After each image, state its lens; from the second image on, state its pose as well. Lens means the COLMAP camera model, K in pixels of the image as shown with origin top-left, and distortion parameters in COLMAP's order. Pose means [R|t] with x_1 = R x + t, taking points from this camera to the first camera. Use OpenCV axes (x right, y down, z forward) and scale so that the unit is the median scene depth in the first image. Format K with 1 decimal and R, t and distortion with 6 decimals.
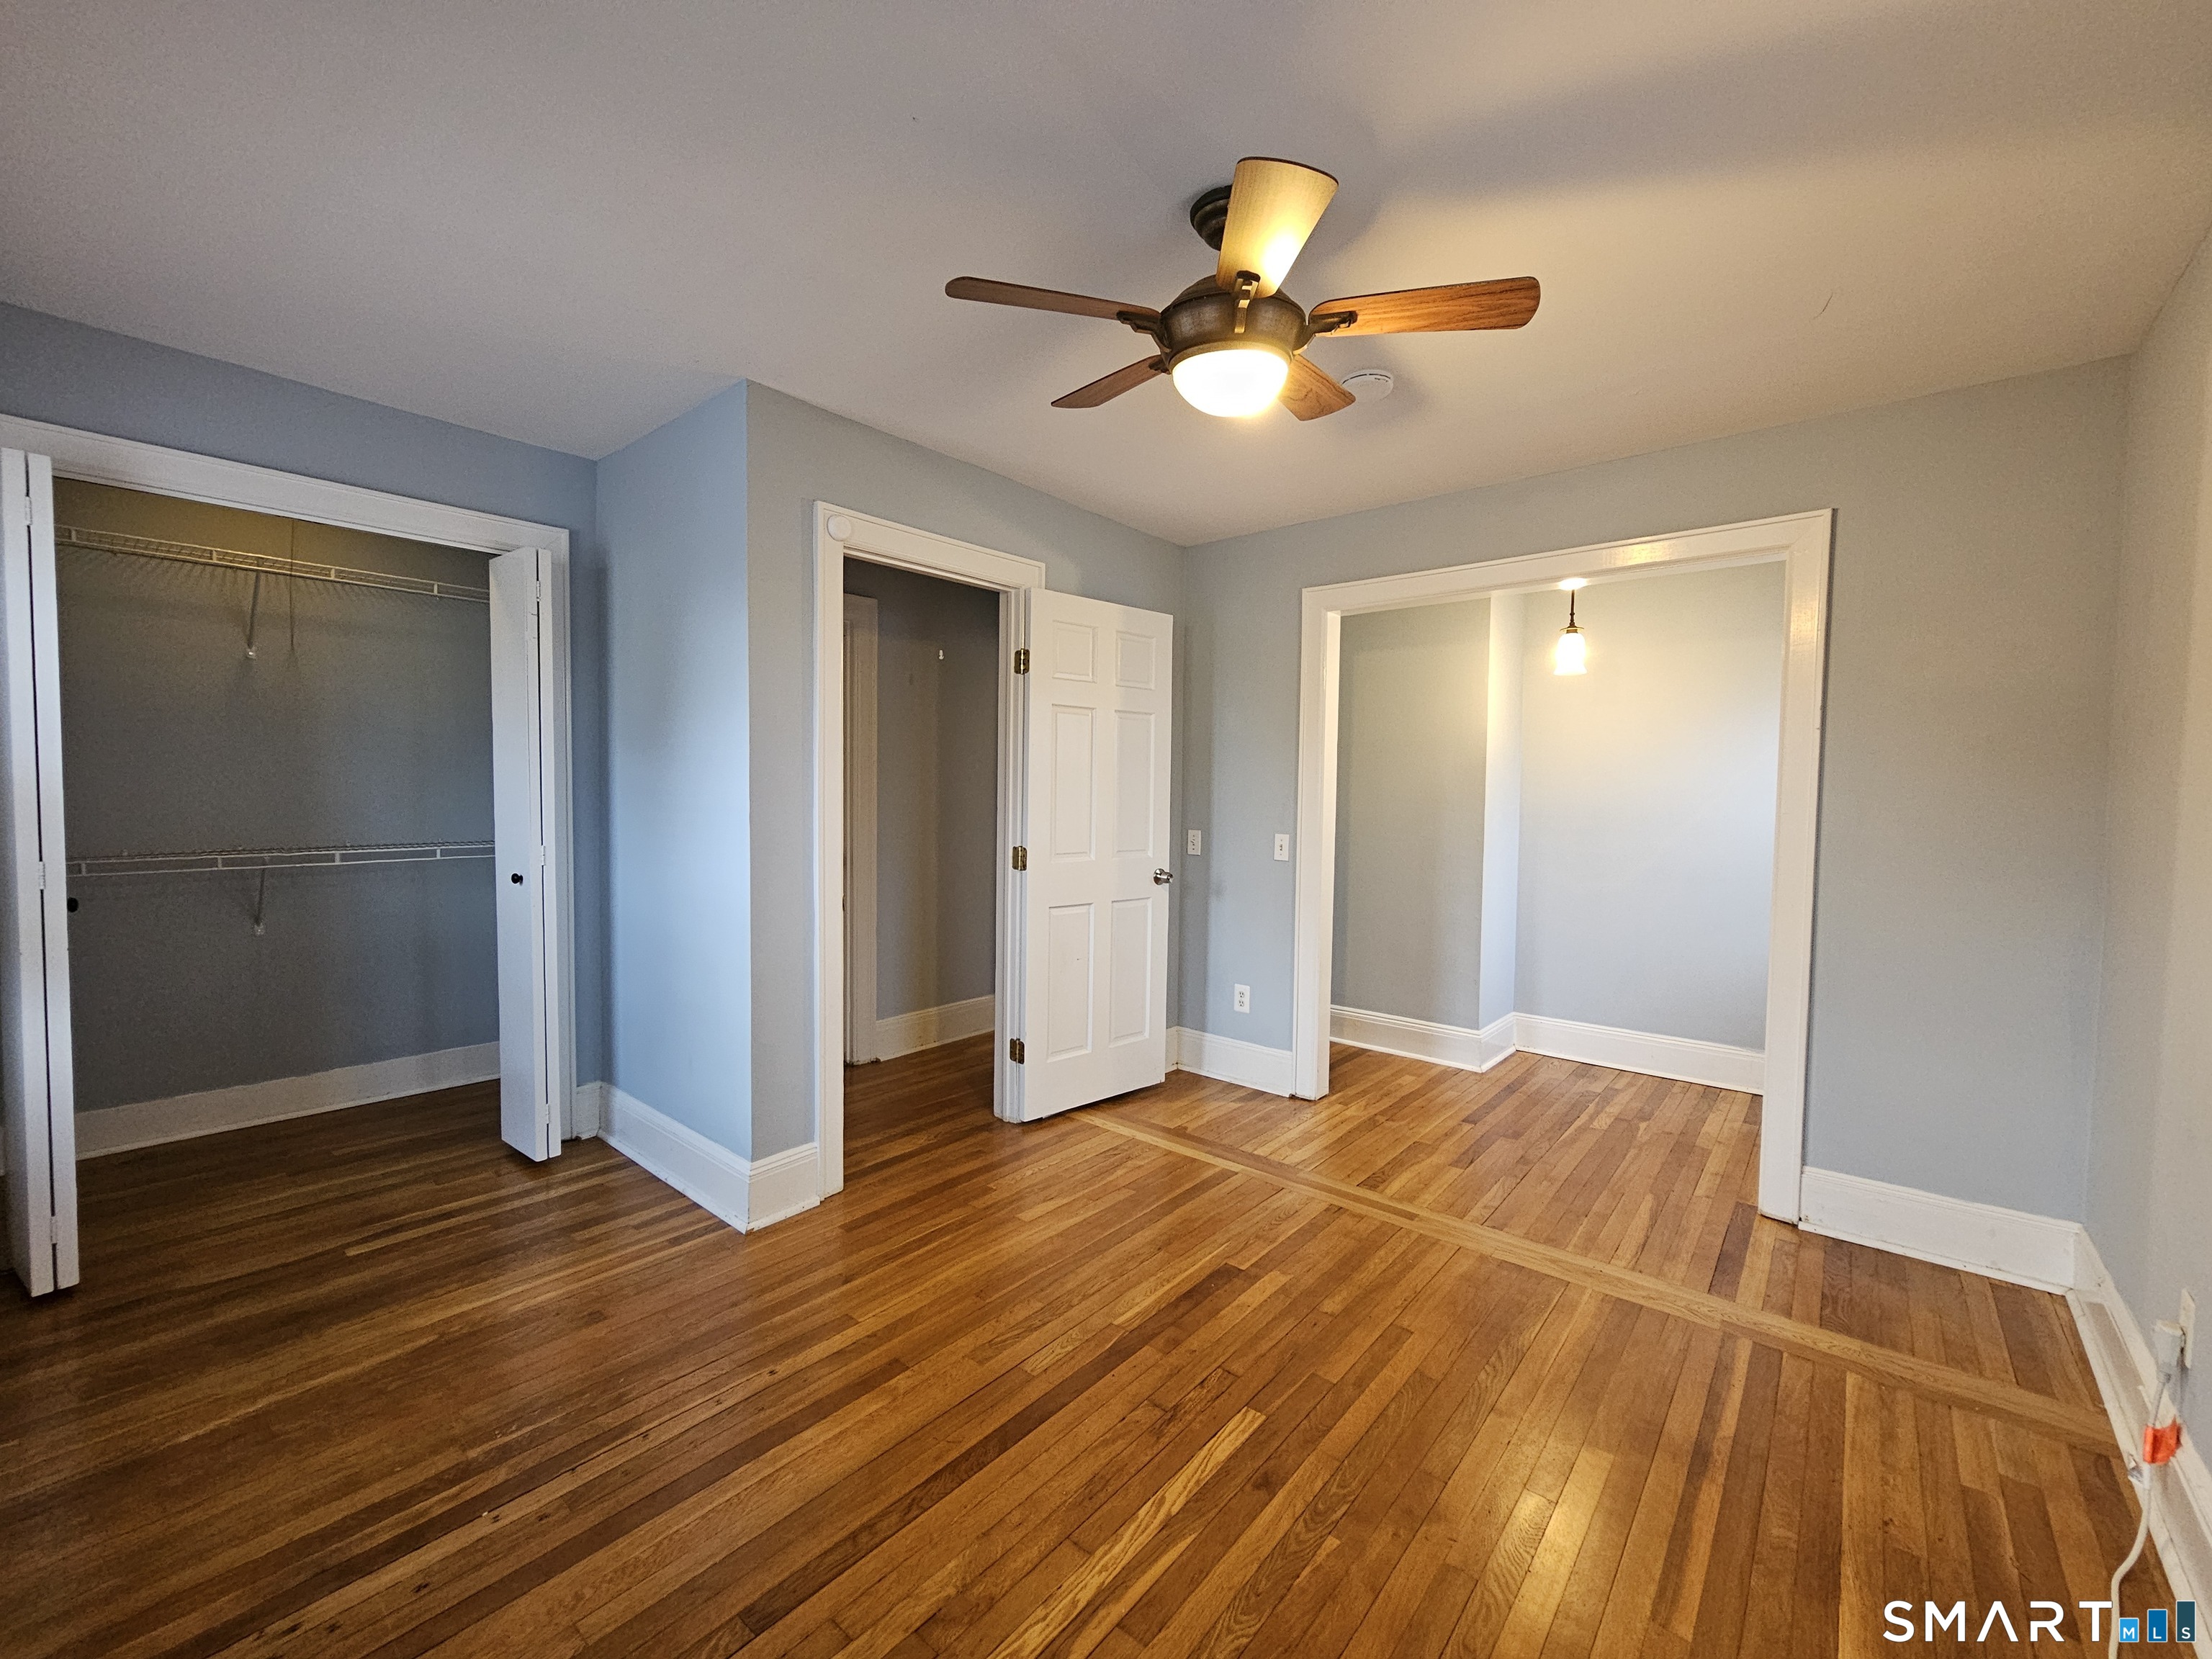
lens RADIAL K [[904.2, 0, 1104.9], [0, 904.2, 822.8], [0, 0, 1]] dist [-0.002673, 0.000018]
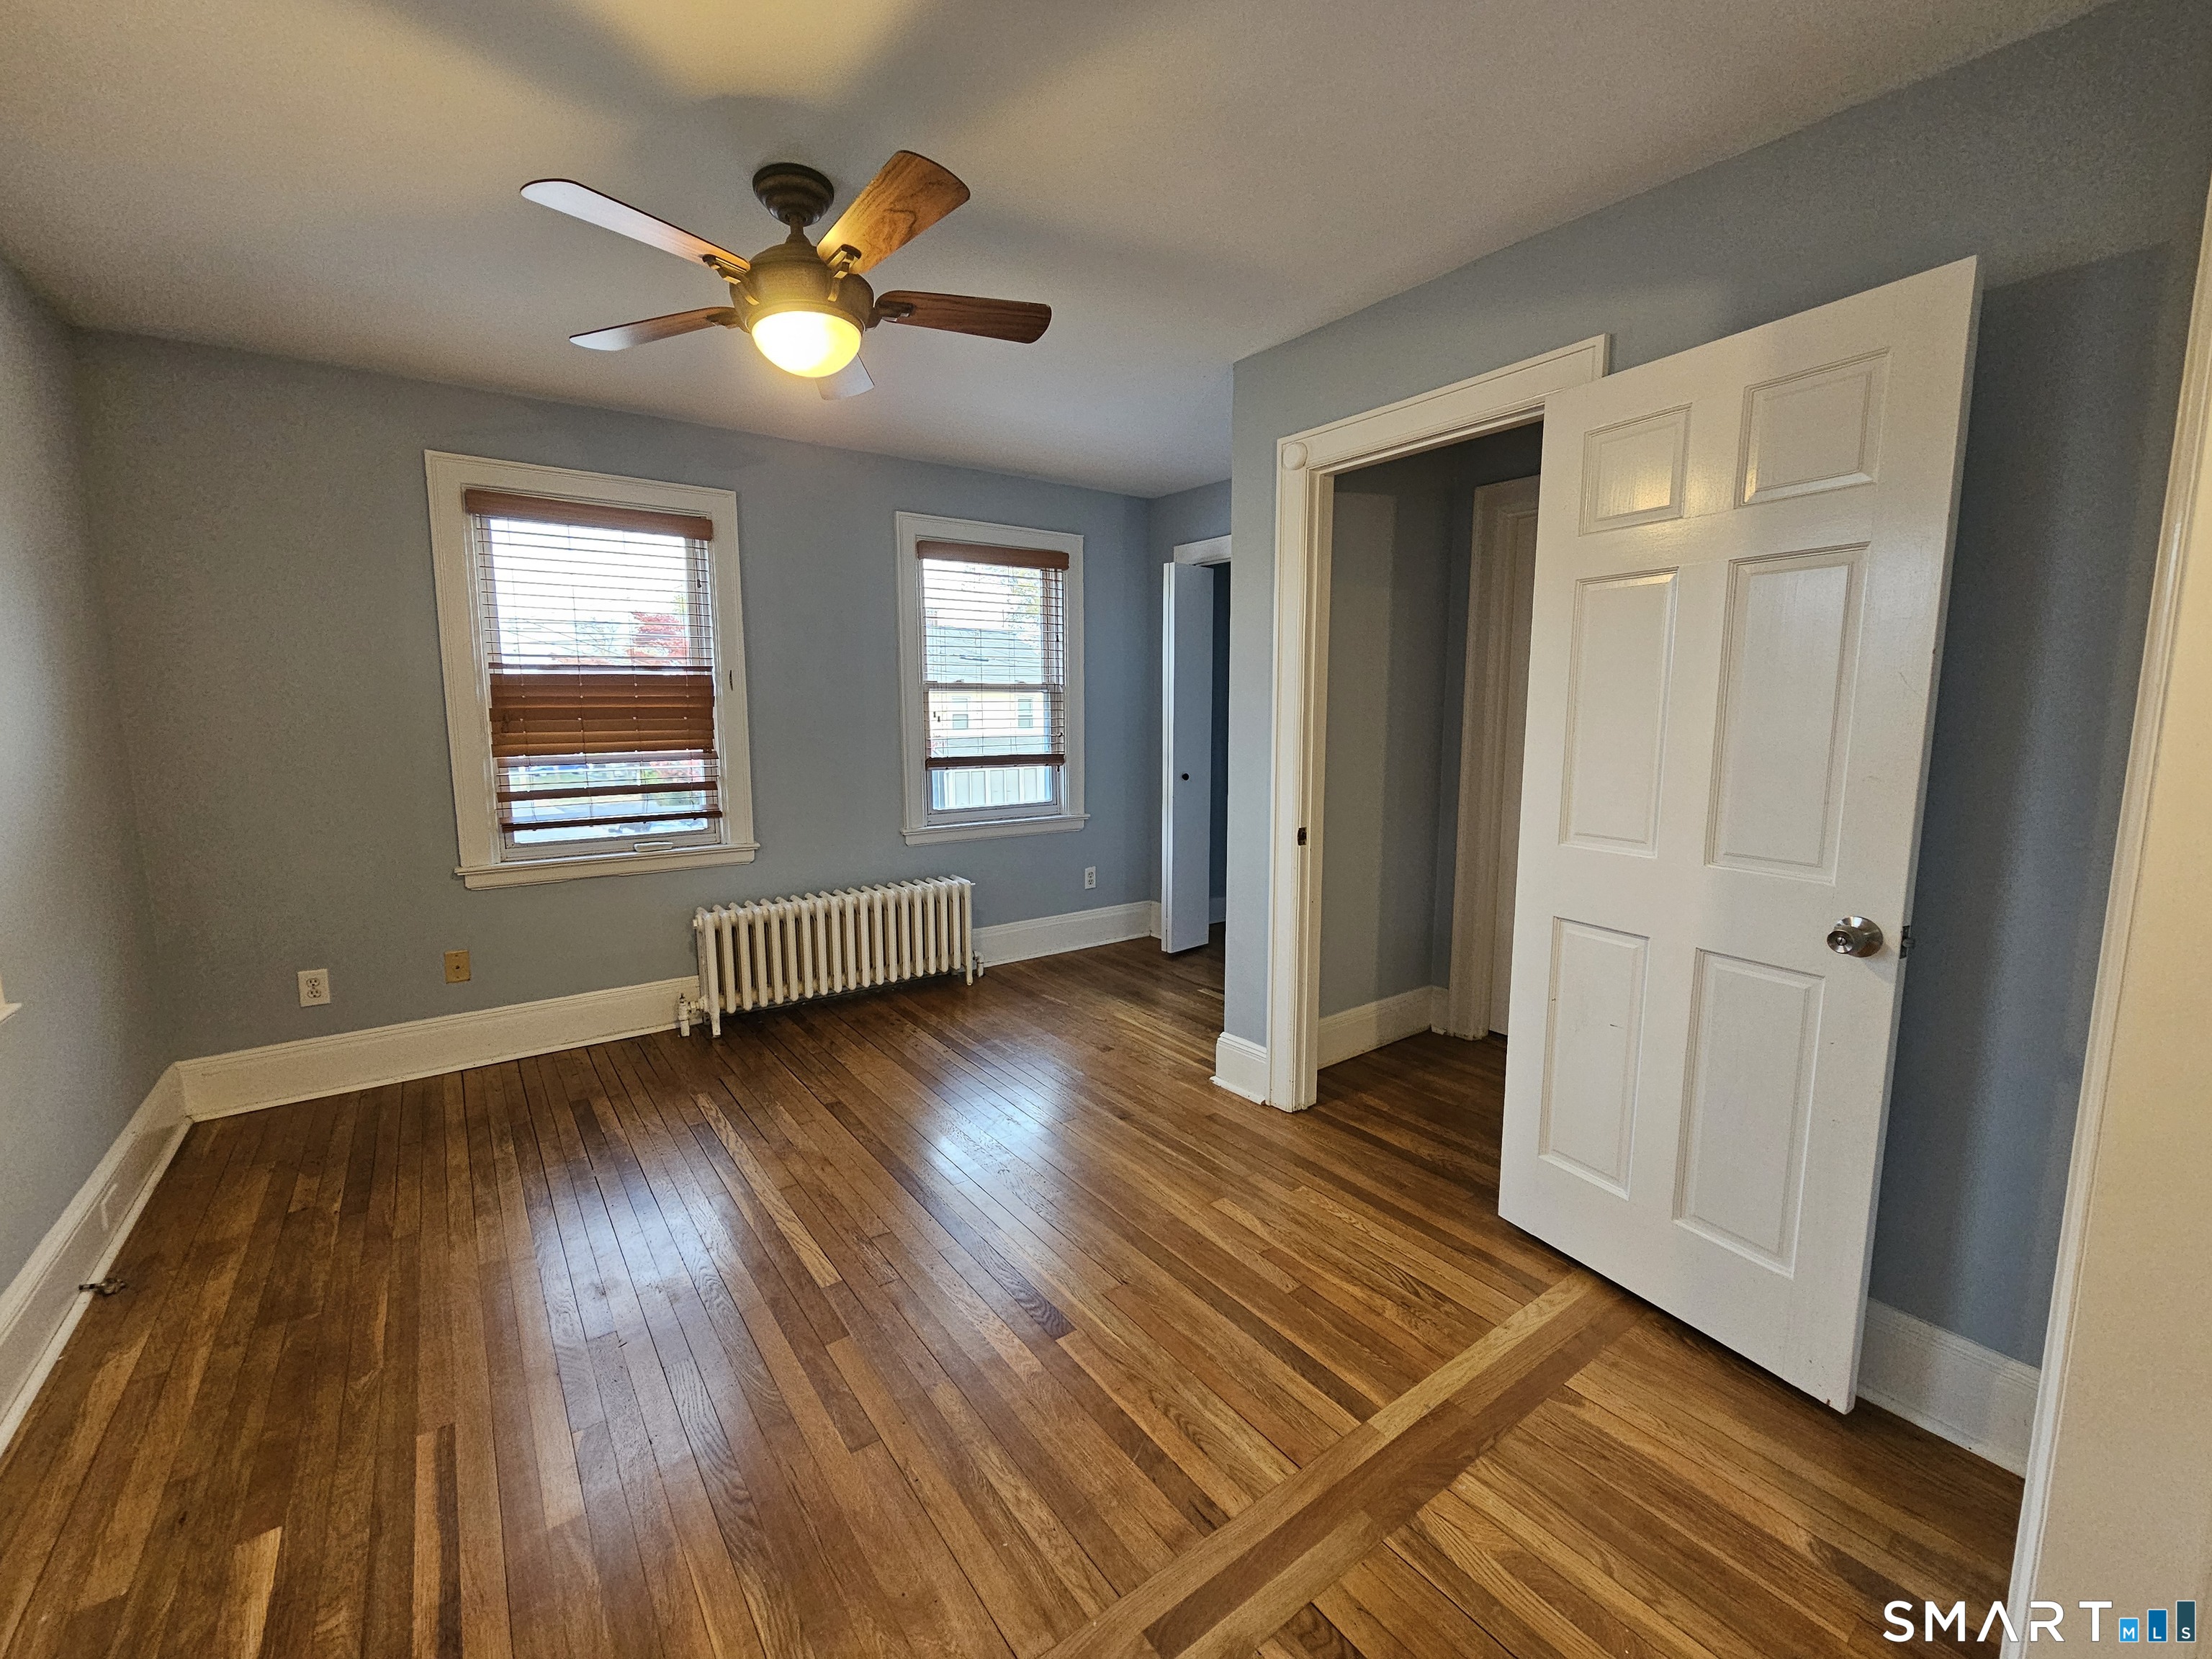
lens RADIAL K [[904.2, 0, 1104.9], [0, 904.2, 822.8], [0, 0, 1]] dist [-0.002673, 0.000018]
pose [[-0.232485, 0.109895, -0.966371, 0.742163], [-0.039936, 0.991679, 0.122381, -0.041093], [0.971780, 0.067045, -0.226162, 1.037049]]
